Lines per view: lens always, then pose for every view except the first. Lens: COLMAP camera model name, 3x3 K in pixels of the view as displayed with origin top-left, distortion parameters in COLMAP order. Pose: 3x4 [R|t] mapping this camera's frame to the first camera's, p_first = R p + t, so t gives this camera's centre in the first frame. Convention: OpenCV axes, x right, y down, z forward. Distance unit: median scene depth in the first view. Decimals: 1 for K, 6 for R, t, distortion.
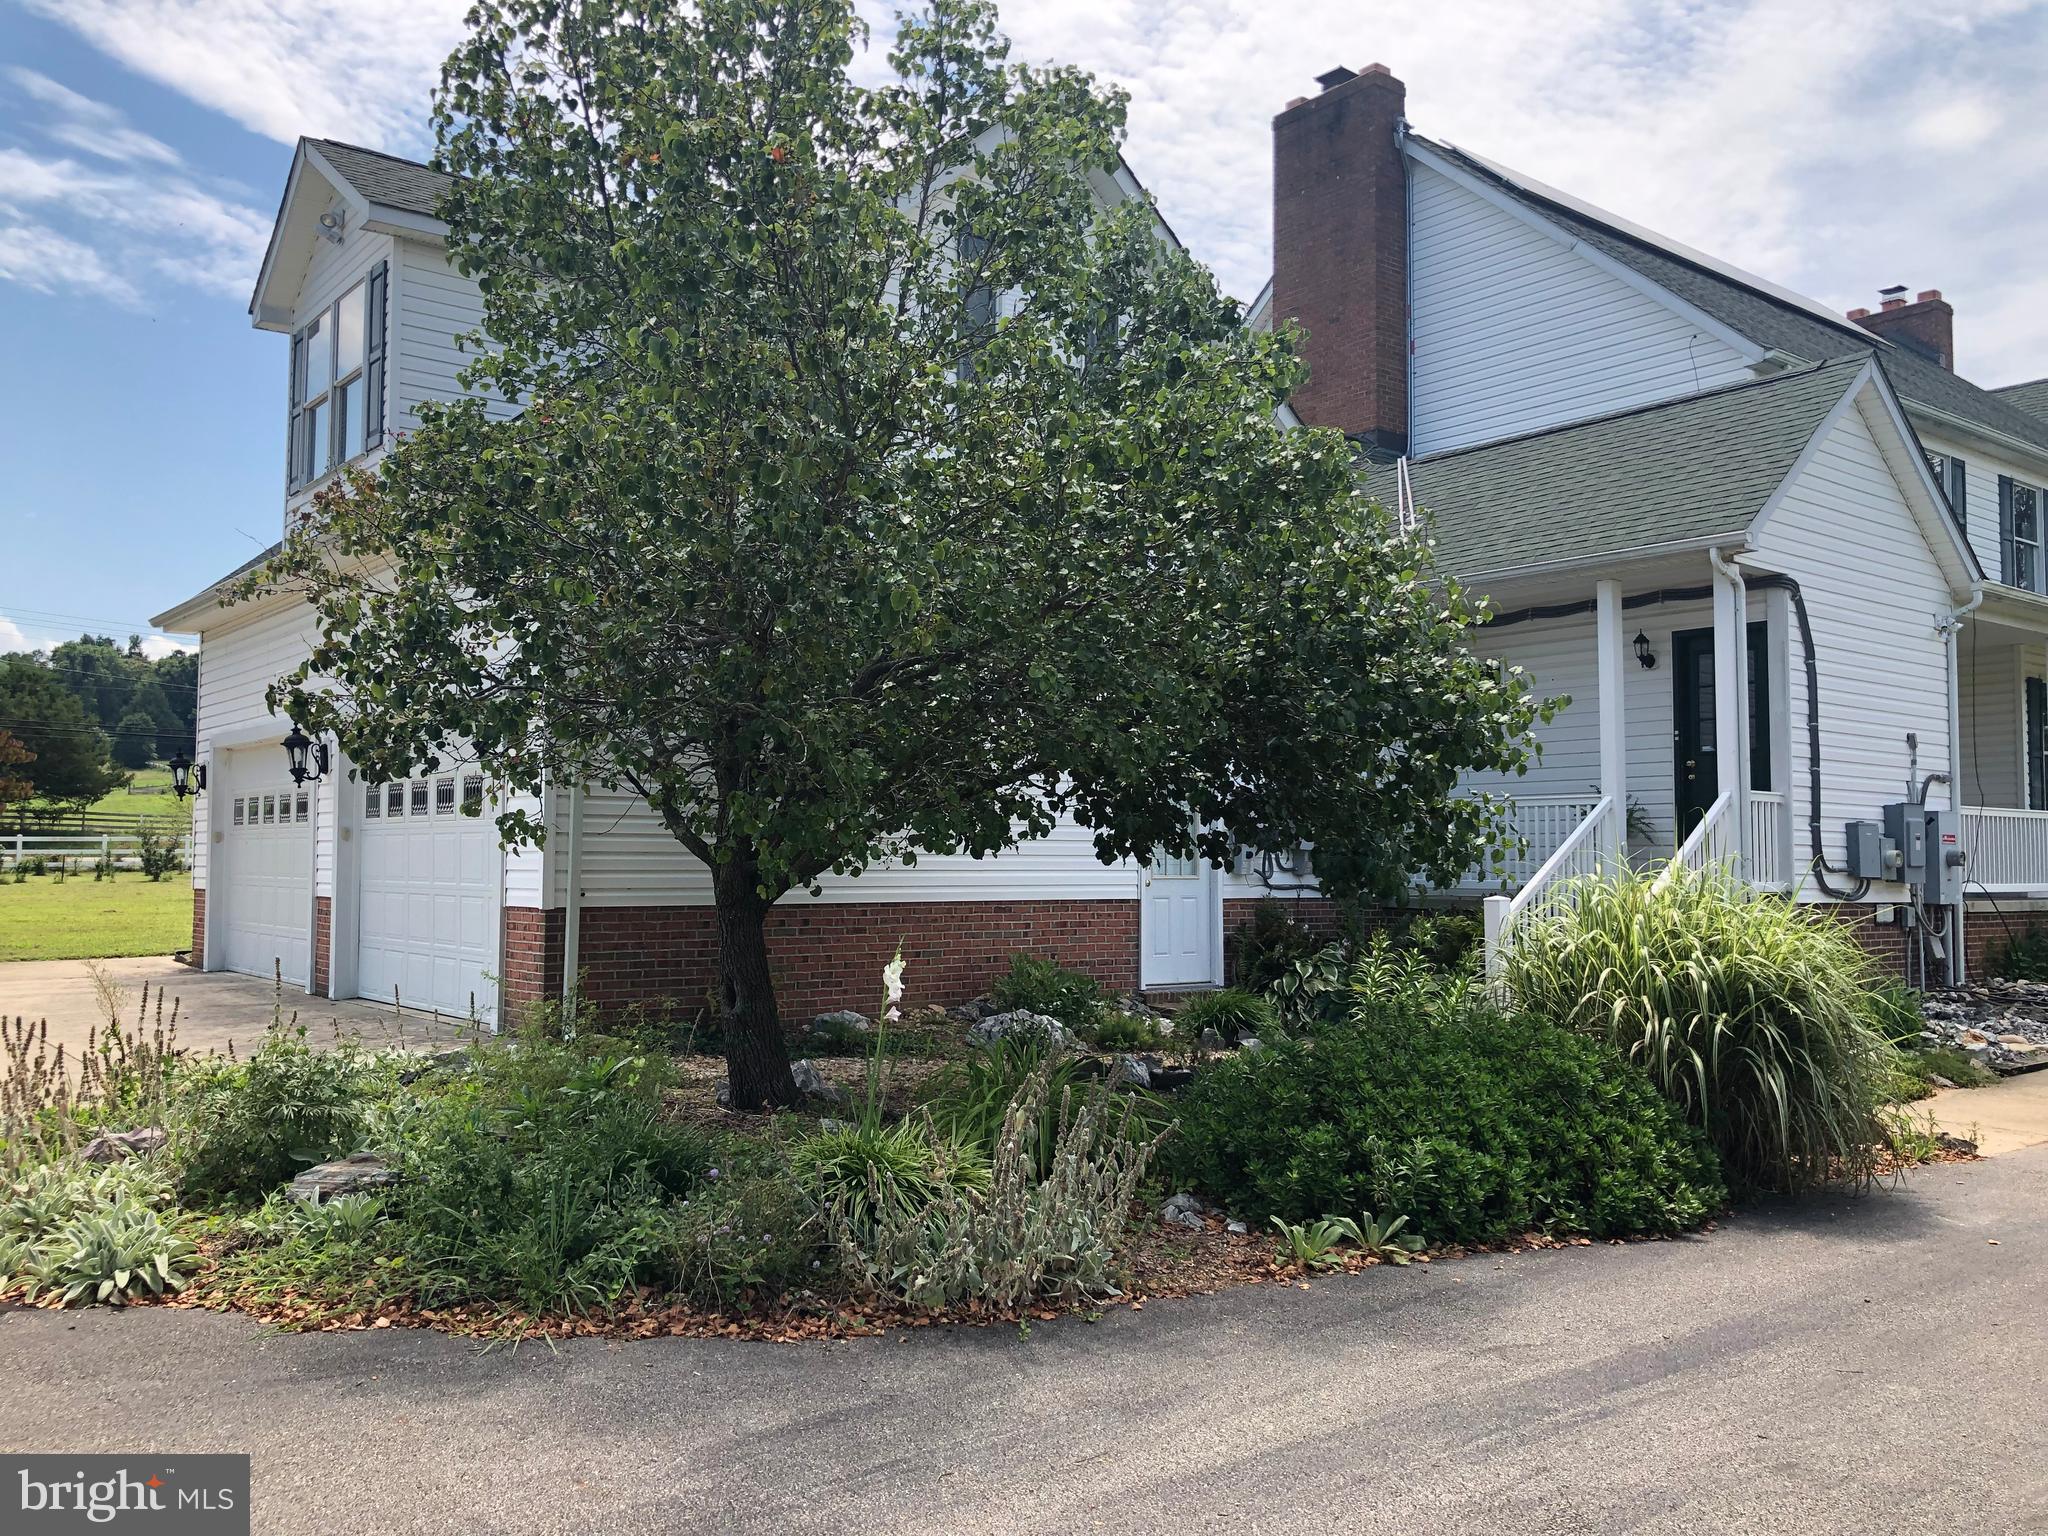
lens RADIAL K [[1696.4, 0, 1024.0], [0, 1696.4, 768.0], [0, 0, 1]] dist [0.054542, -0.003443]
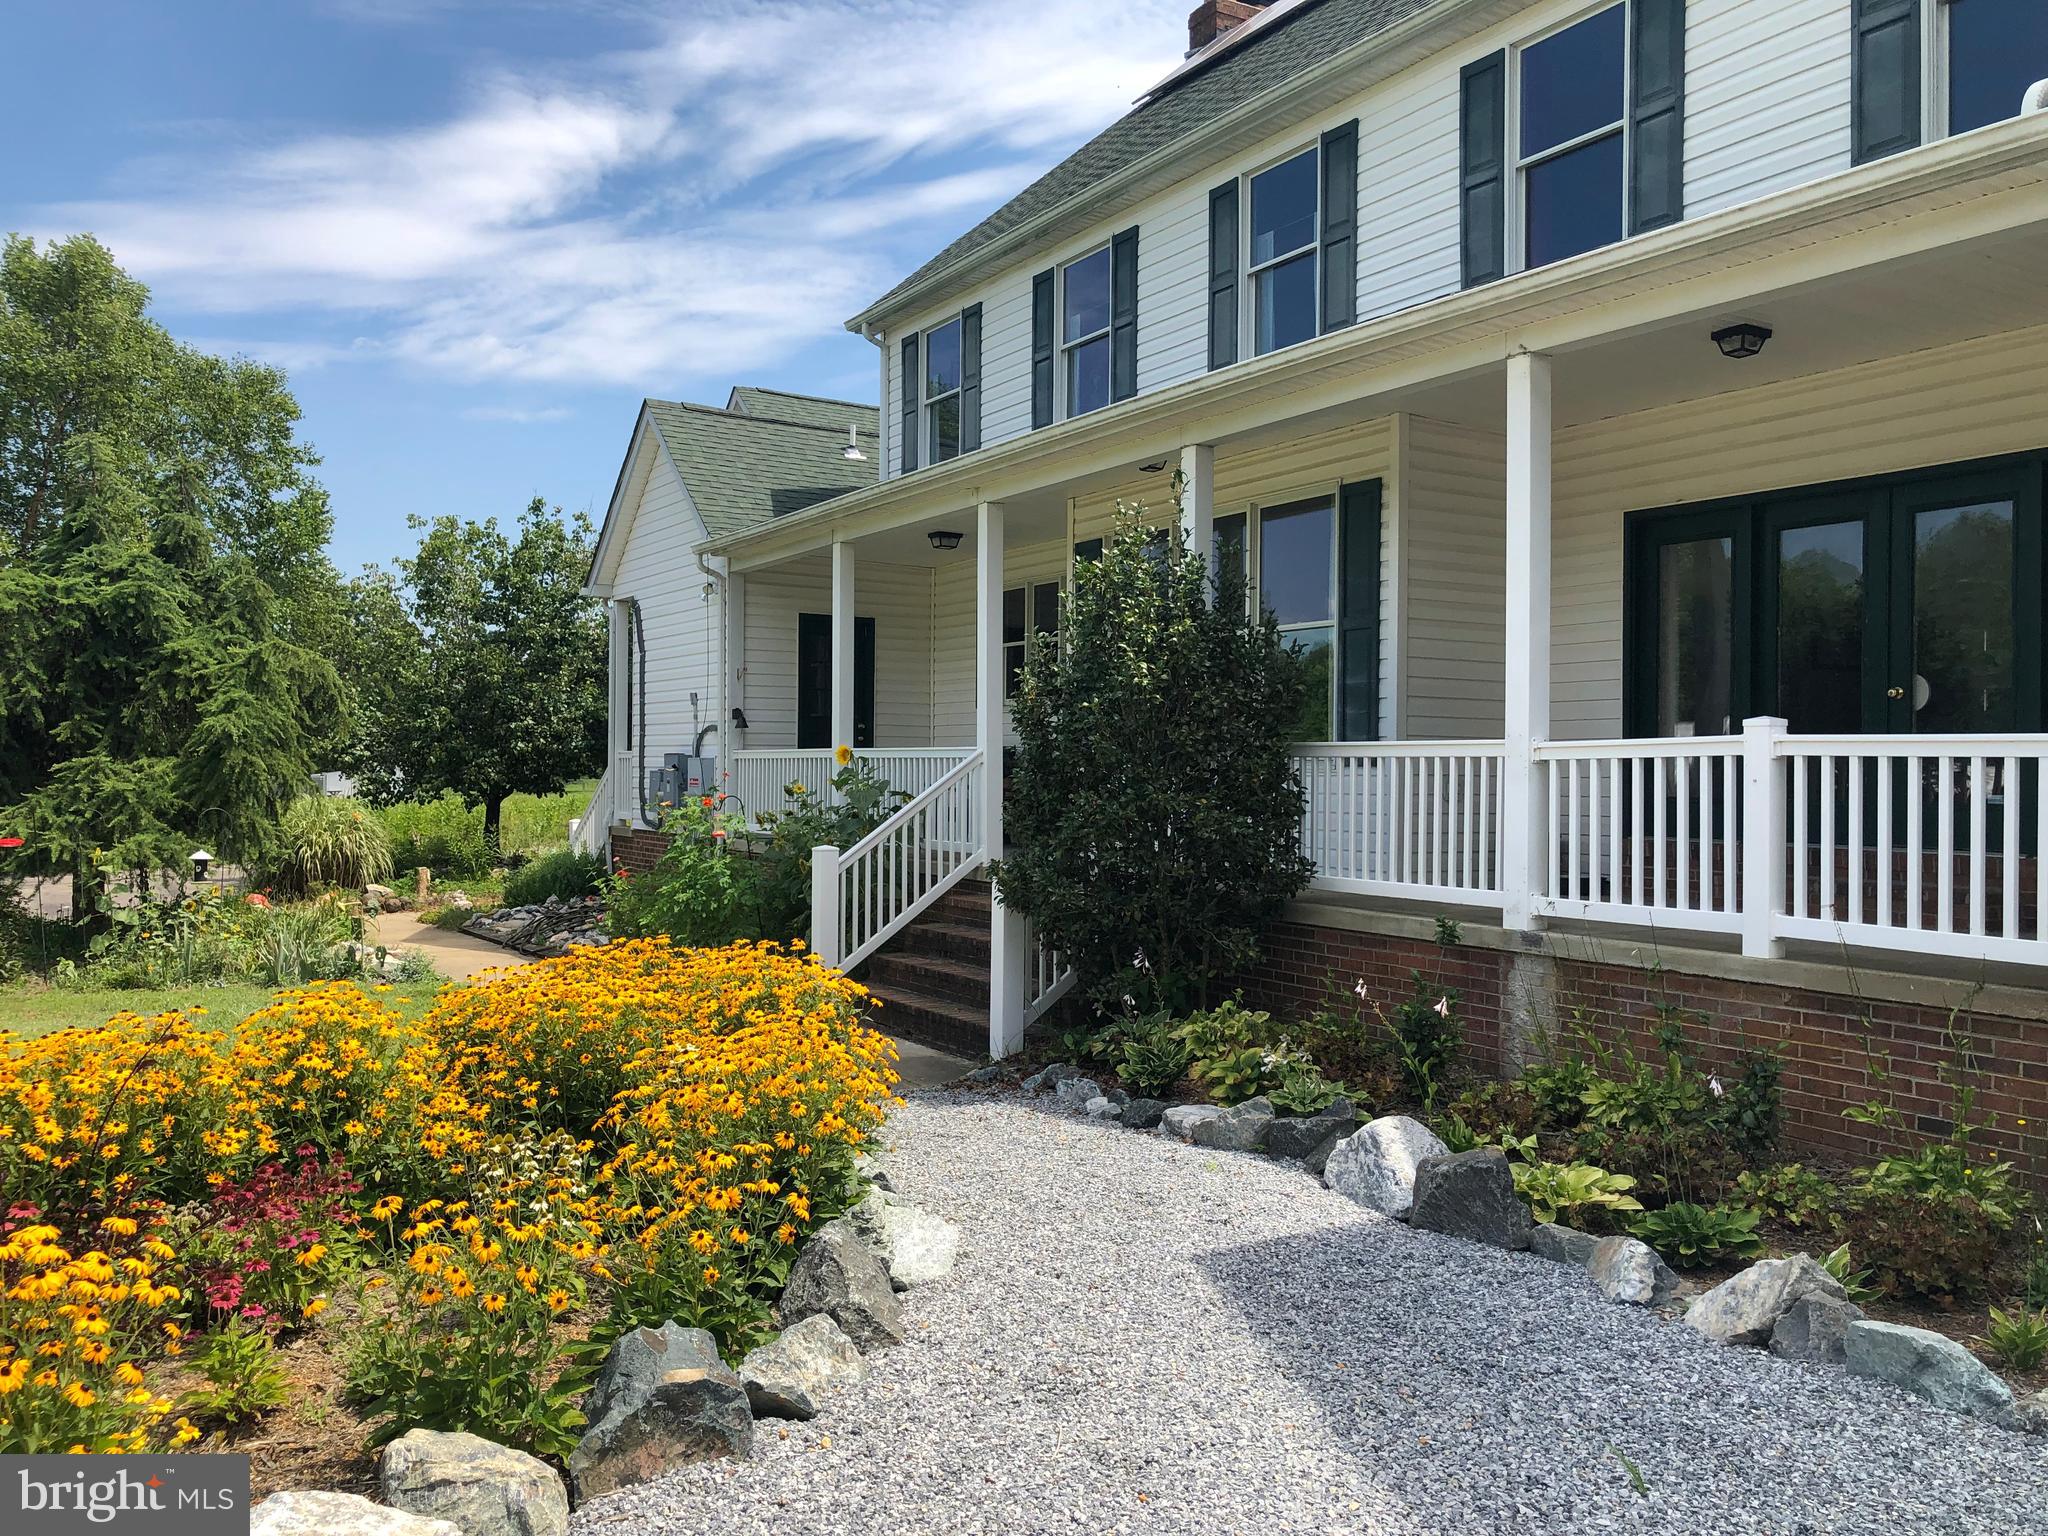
lens RADIAL K [[1696.4, 0, 1024.0], [0, 1696.4, 768.0], [0, 0, 1]] dist [0.054542, -0.003443]
pose [[-0.150593, -0.003709, -0.988589, 1.620277], [0.047407, 0.998815, -0.010969, 0.054427], [0.987458, -0.048518, -0.150239, 1.390766]]
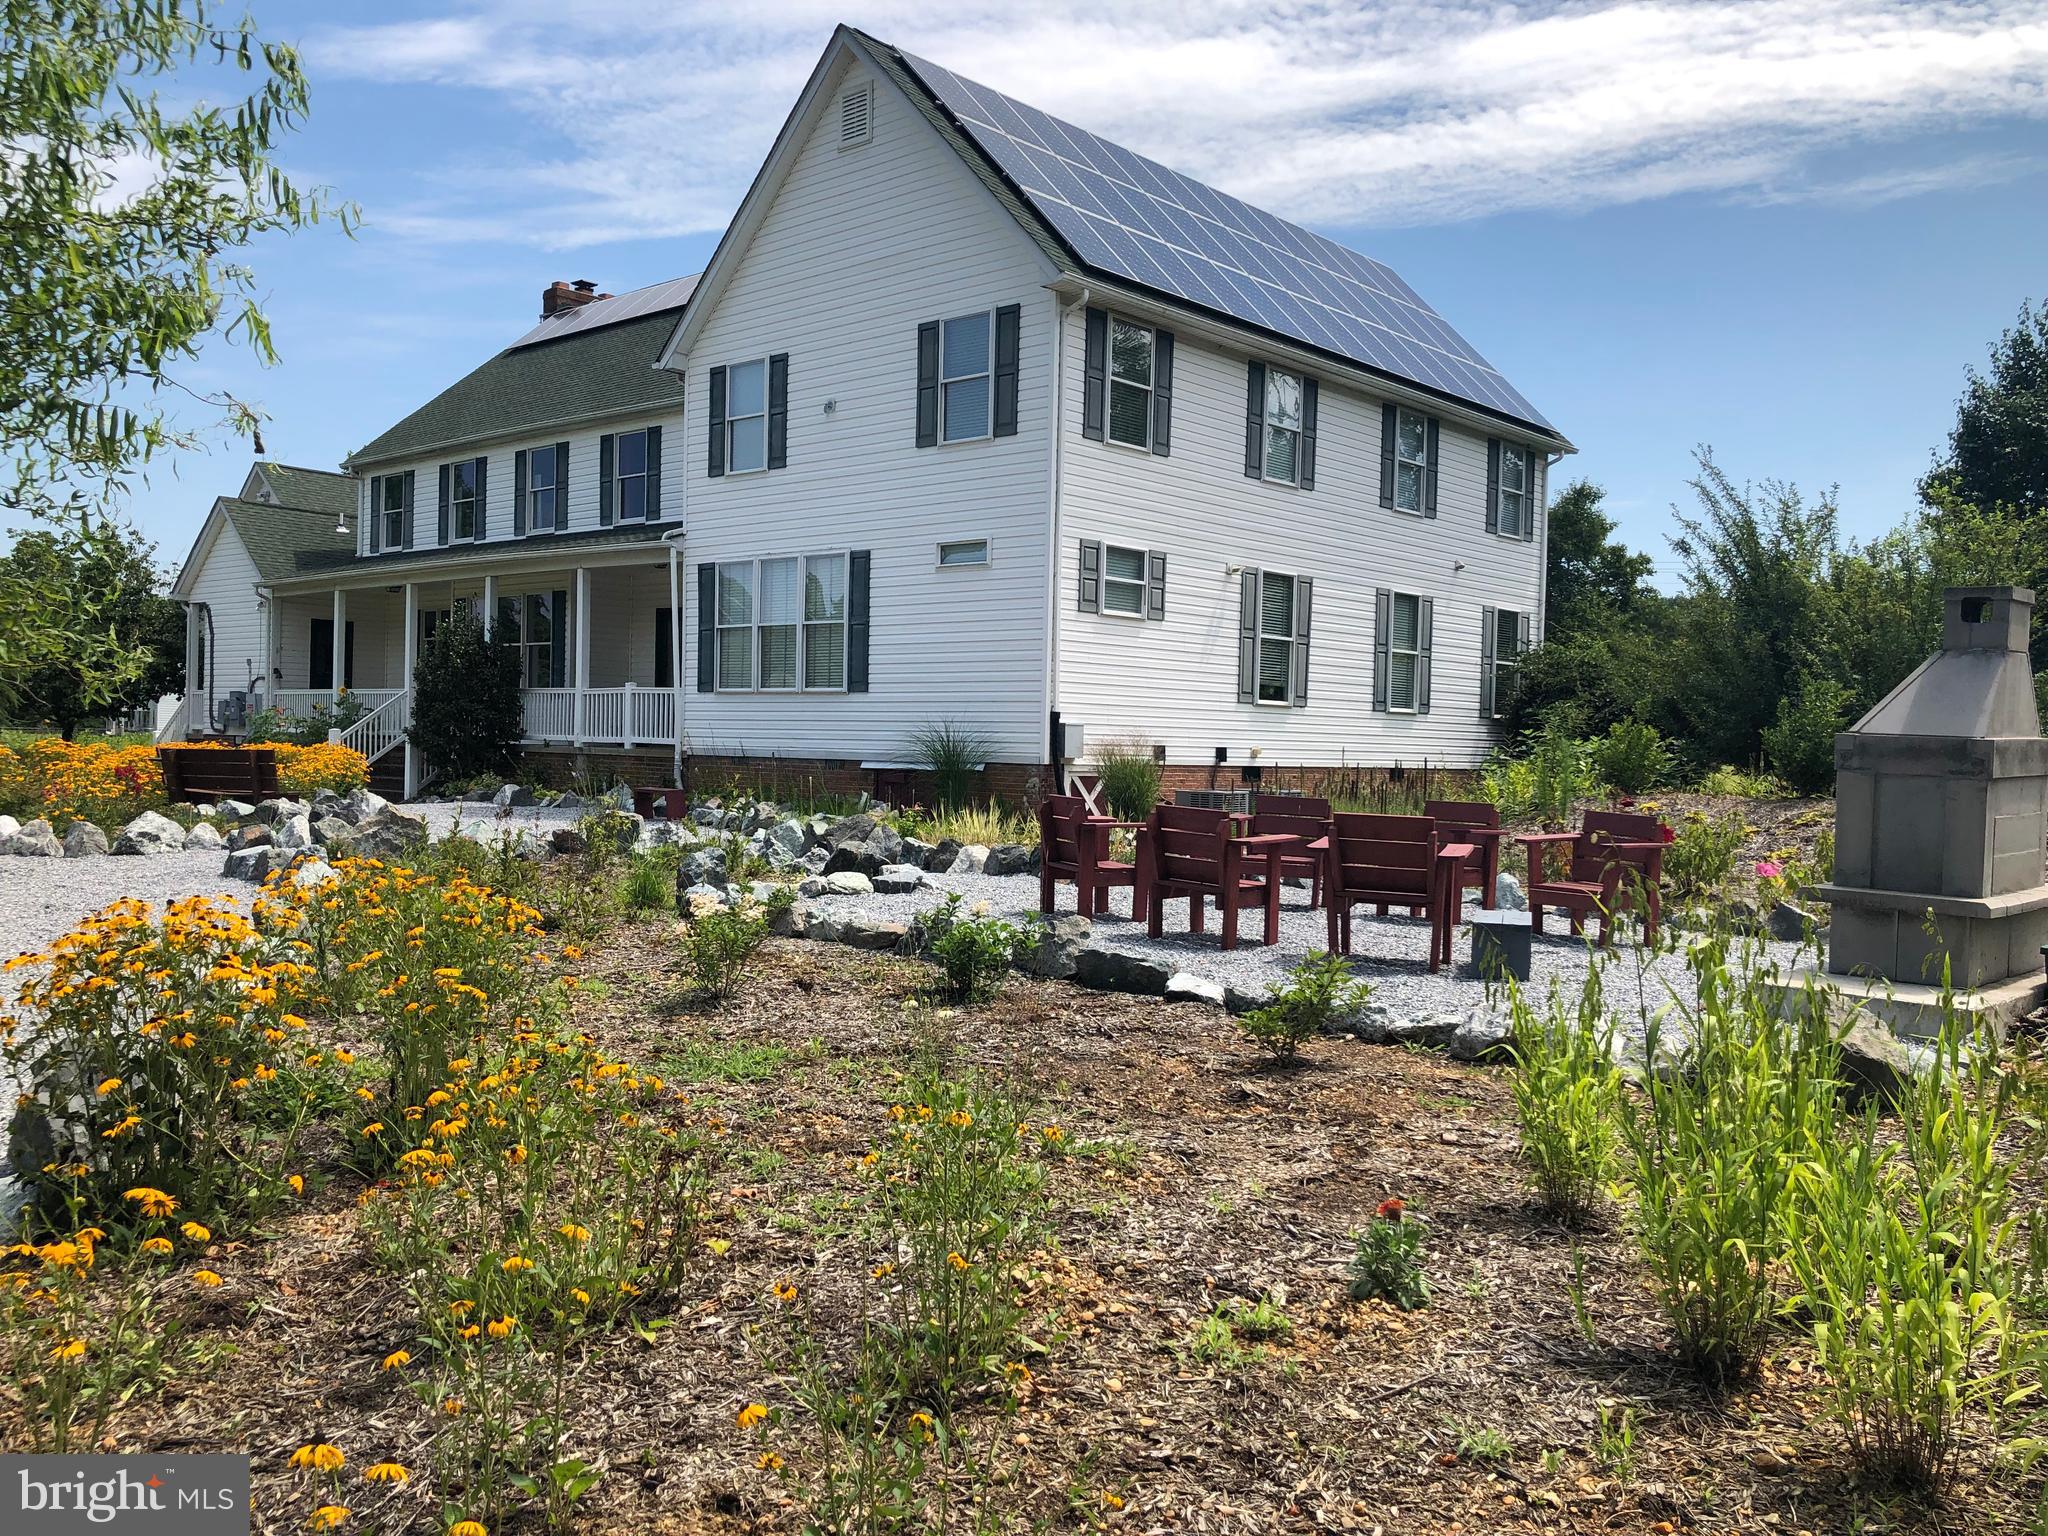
lens RADIAL K [[1696.4, 0, 1024.0], [0, 1696.4, 768.0], [0, 0, 1]] dist [0.054542, -0.003443]
pose [[0.143578, 0.011317, -0.989574, 2.813833], [0.030757, 0.999401, 0.015892, 0.114164], [0.989161, -0.032718, 0.143144, 1.656589]]
